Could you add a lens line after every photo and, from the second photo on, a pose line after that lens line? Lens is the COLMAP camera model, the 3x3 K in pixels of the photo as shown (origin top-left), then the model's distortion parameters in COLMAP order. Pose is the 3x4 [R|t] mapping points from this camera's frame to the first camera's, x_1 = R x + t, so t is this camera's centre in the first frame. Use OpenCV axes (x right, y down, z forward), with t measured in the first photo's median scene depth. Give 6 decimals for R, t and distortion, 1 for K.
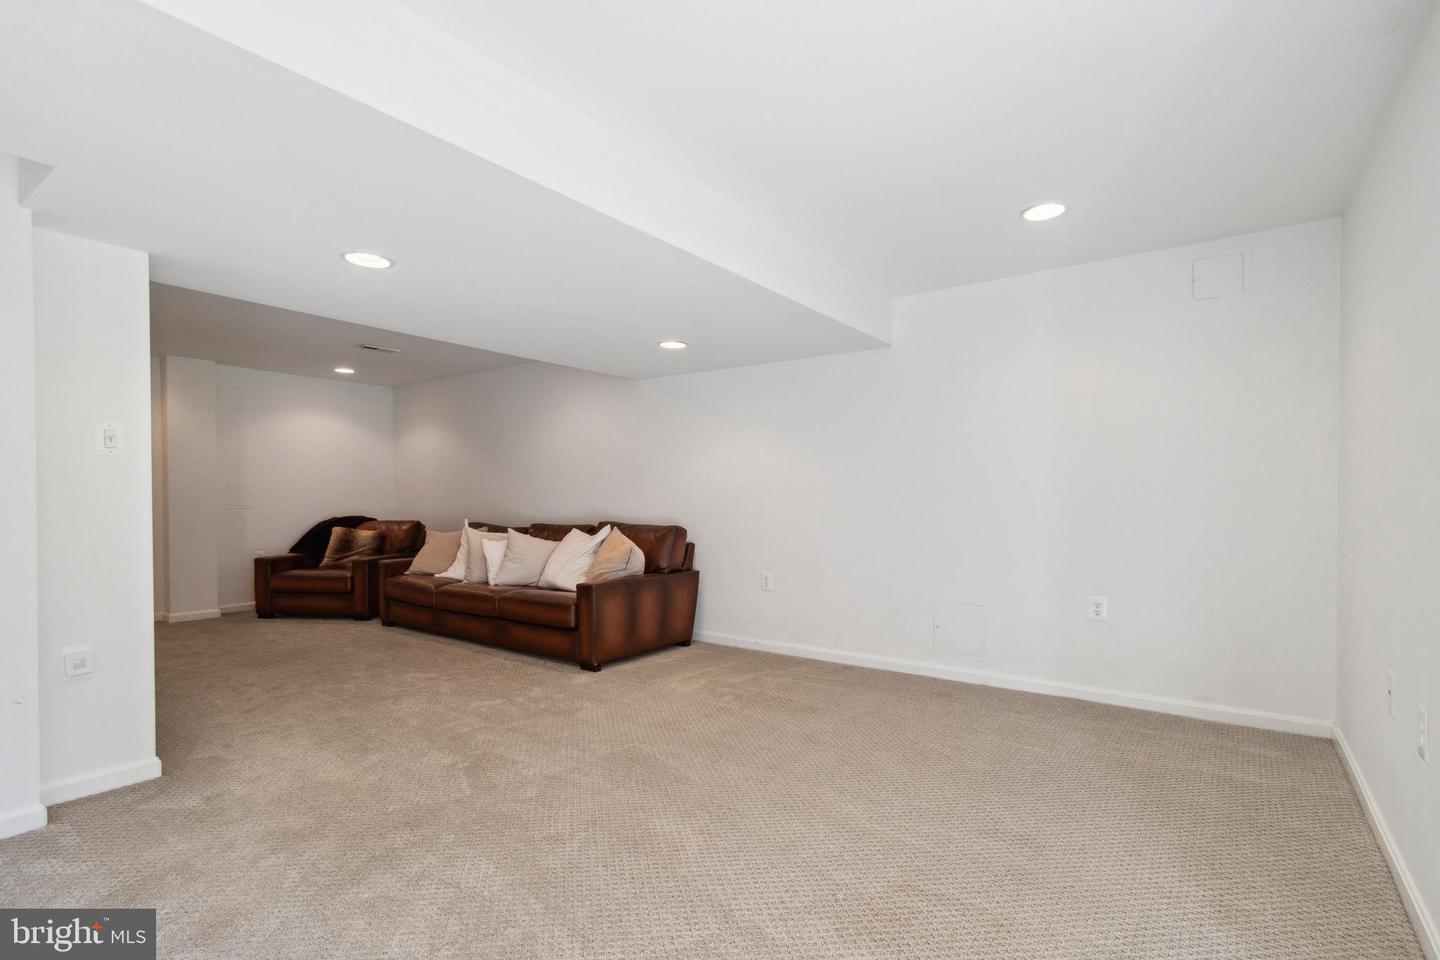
lens RADIAL K [[688.9, 0, 716.7], [0, 688.9, 494.7], [0, 0, 1]] dist [-0.019054, -0.000070]
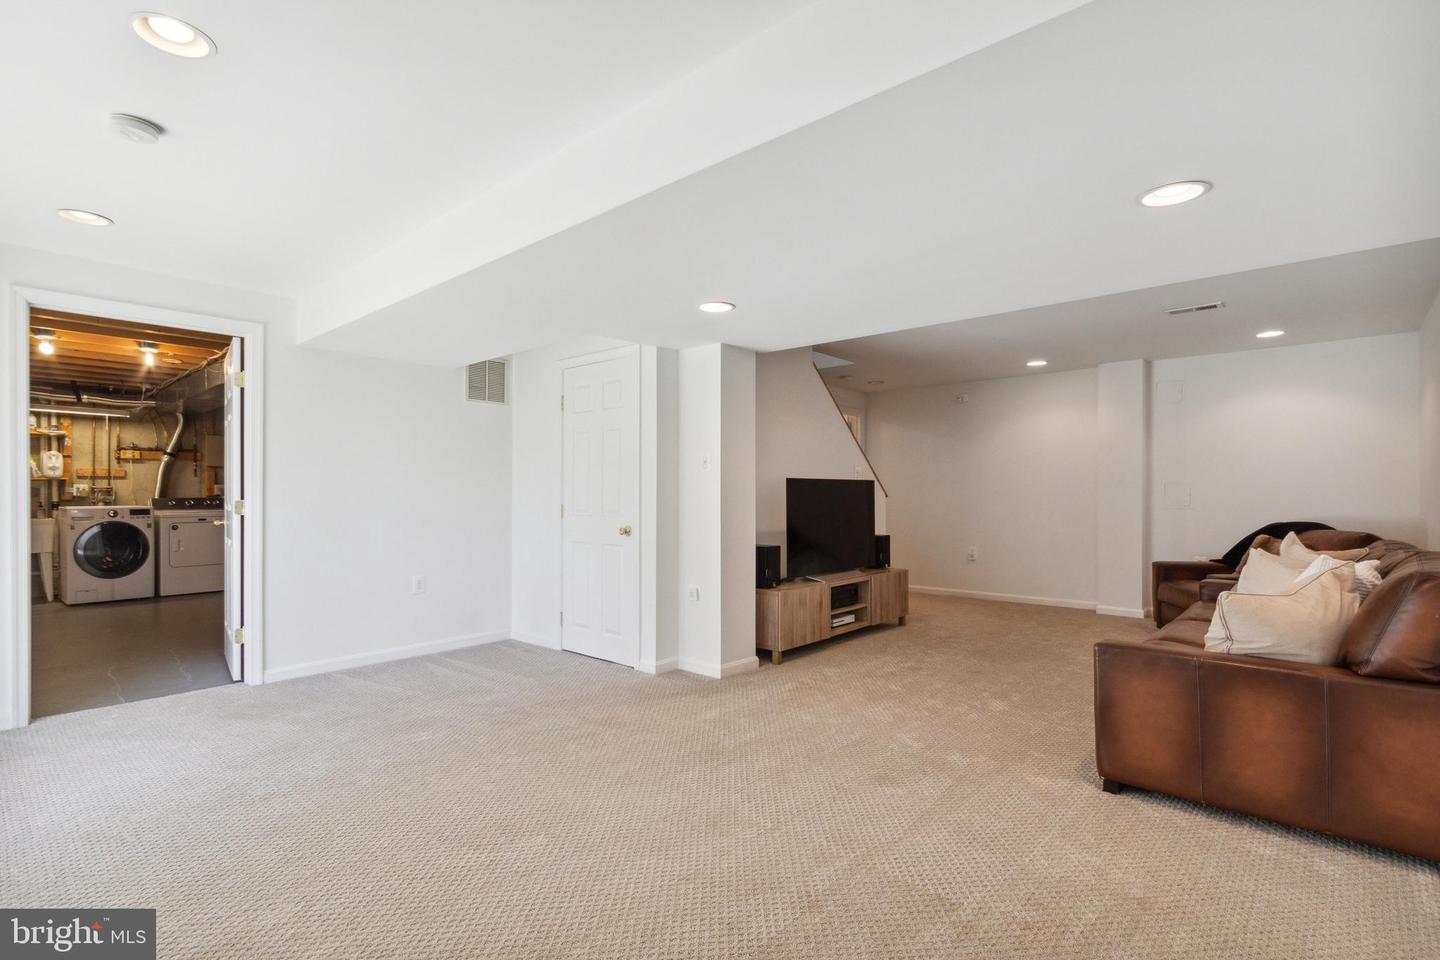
lens RADIAL K [[688.9, 0, 716.7], [0, 688.9, 494.7], [0, 0, 1]] dist [-0.019054, -0.000070]
pose [[-0.091461, -0.002247, -0.995806, 0.457070], [-0.014579, 0.999893, -0.000917, 0.013493], [0.995702, 0.014434, -0.091484, 0.771431]]
